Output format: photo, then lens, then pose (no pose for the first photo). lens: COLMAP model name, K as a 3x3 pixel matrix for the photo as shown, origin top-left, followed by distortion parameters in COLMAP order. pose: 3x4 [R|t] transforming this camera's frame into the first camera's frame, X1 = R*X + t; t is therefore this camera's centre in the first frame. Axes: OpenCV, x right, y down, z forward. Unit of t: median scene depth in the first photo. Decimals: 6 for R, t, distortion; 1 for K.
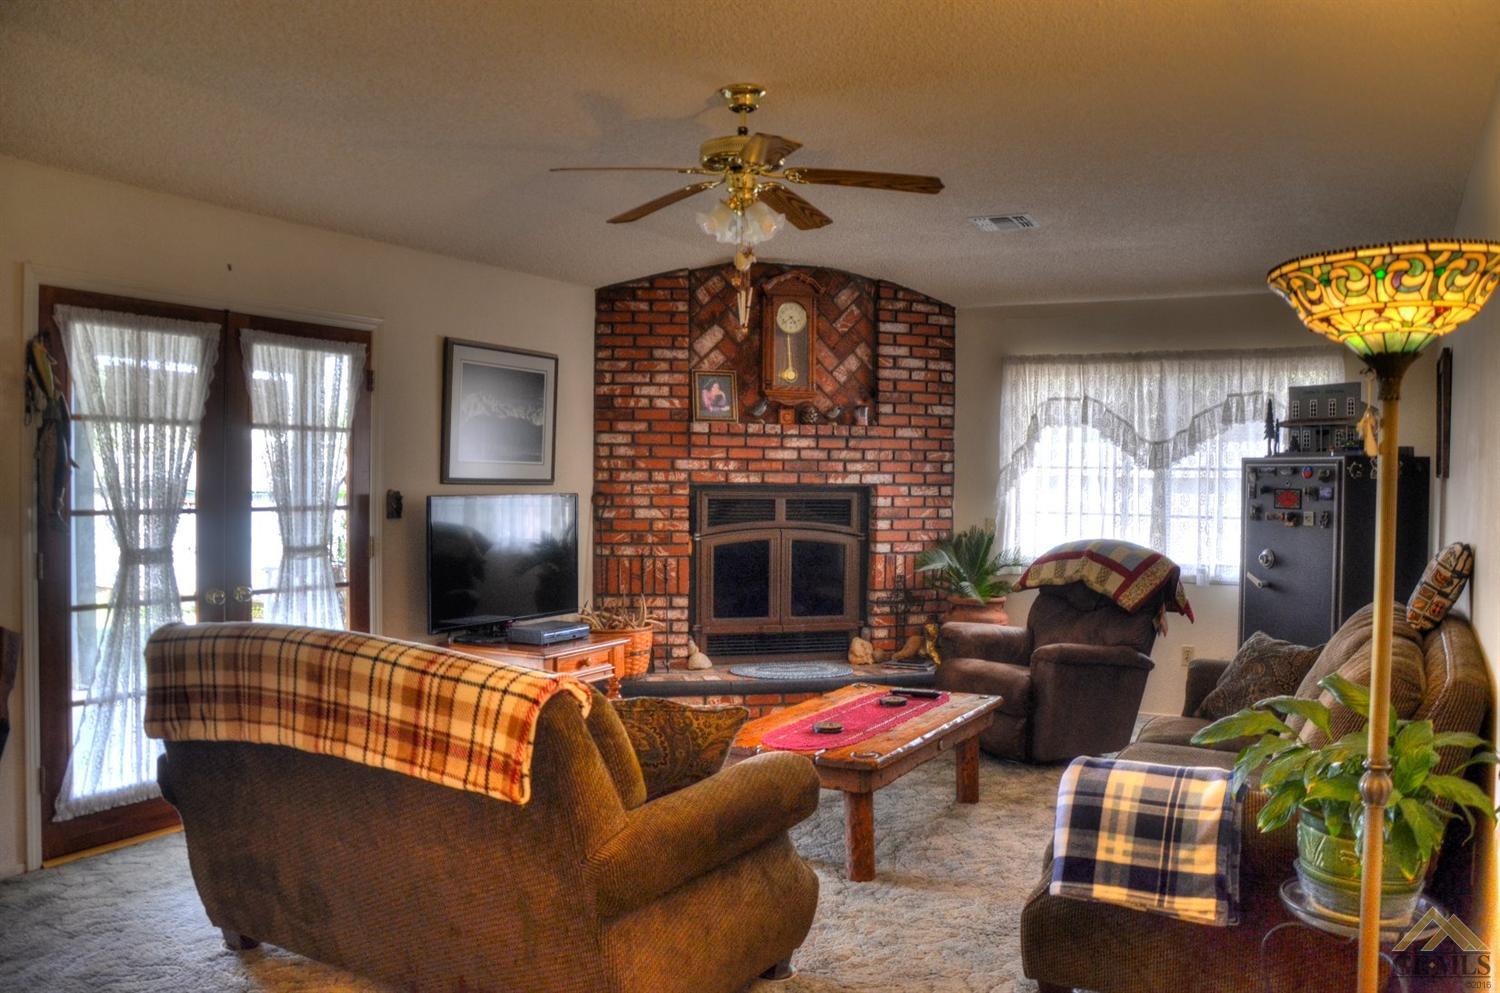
lens RADIAL K [[1186.5, 0, 743.8], [0, 1186.5, 506.0], [0, 0, 1]] dist [-0.152342, 0.121508]
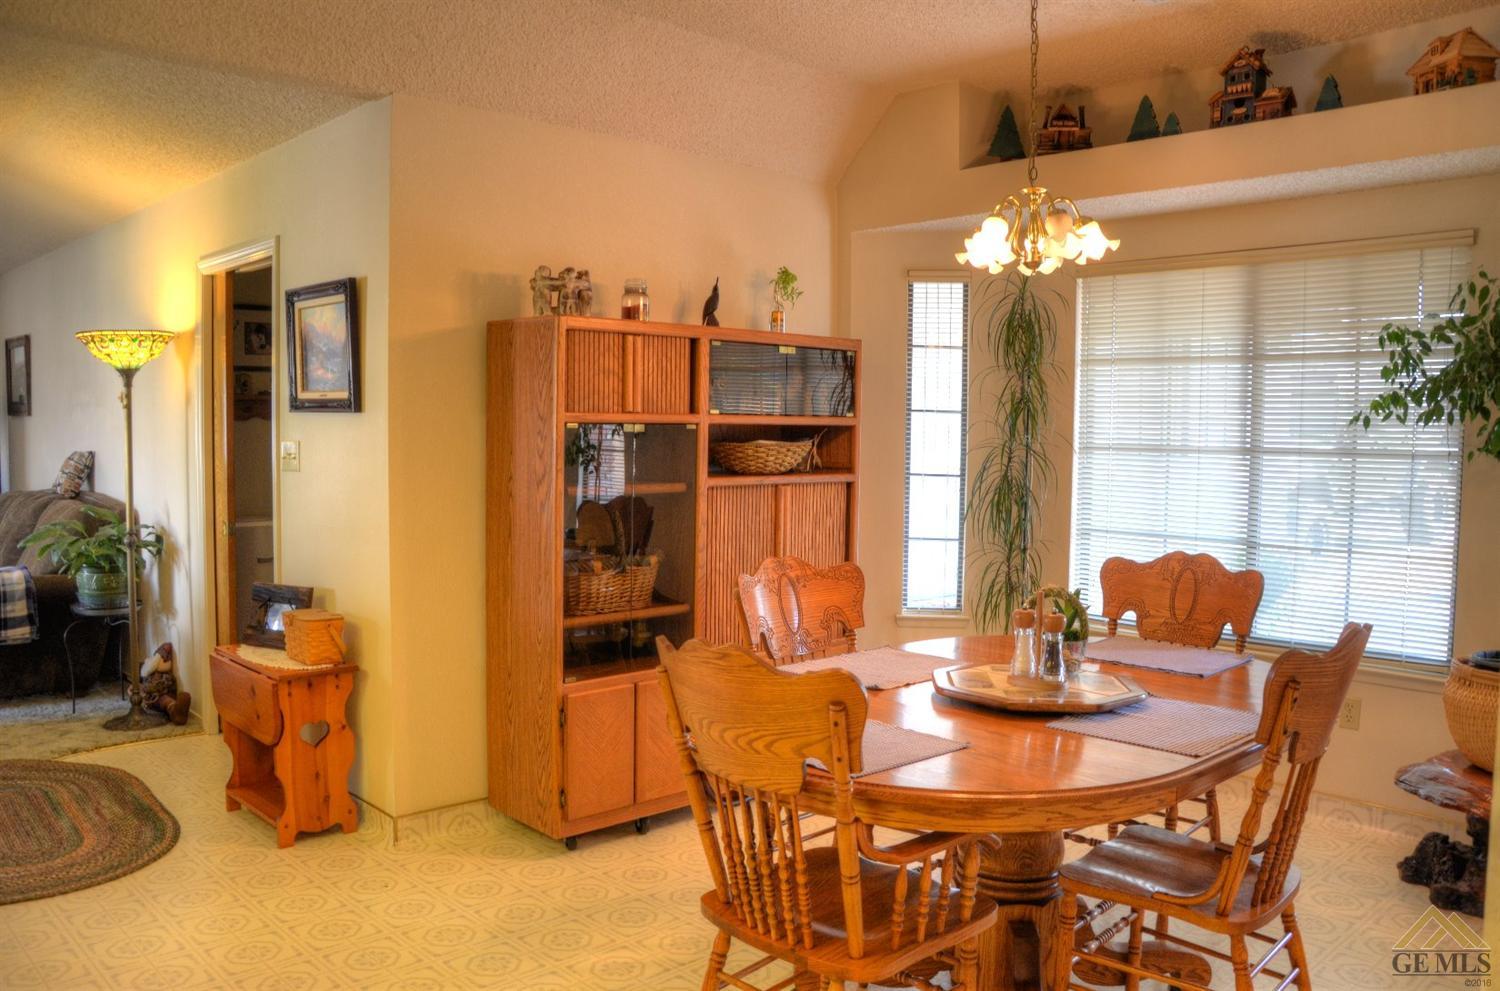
lens RADIAL K [[1176.4, 0, 744.8], [0, 1176.4, 508.3], [0, 0, 1]] dist [-0.154631, 0.123214]
pose [[0.301215, -0.071887, 0.950843, -0.478709], [0.012633, 0.997368, 0.071402, 0.004118], [-0.953472, -0.009495, 0.301330, -0.354044]]
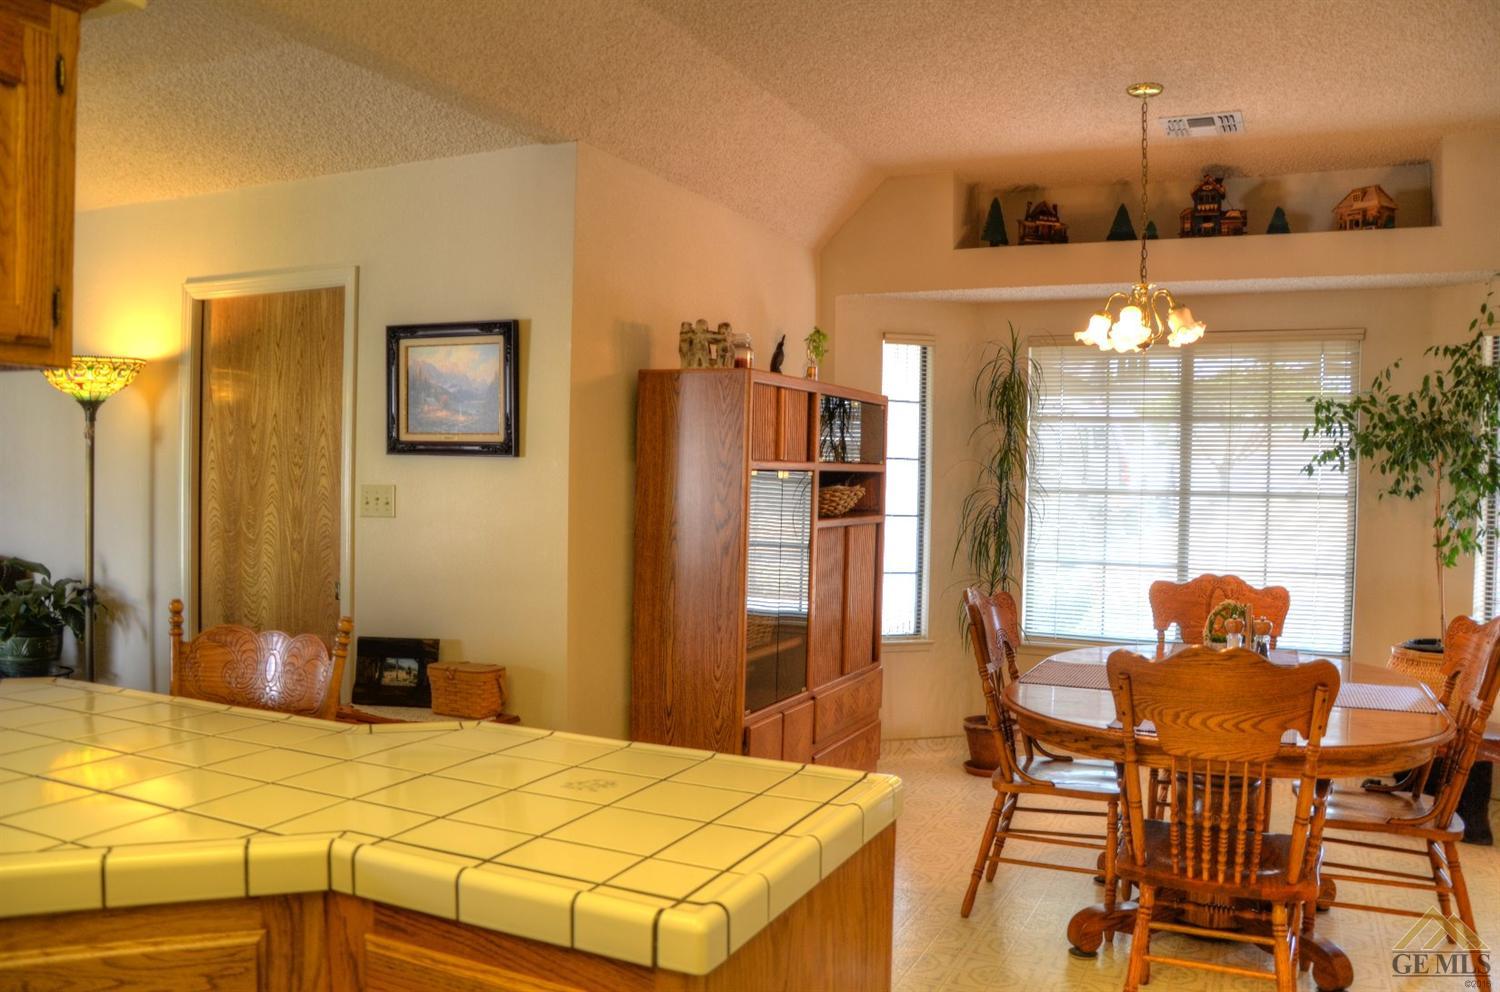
lens RADIAL K [[1186.5, 0, 743.8], [0, 1186.5, 505.5], [0, 0, 1]] dist [-0.152342, 0.121508]
pose [[-0.068077, -0.038002, 0.996956, -0.578127], [0.004135, 0.999255, 0.038372, -0.003294], [-0.997671, 0.006735, -0.067869, -0.034408]]
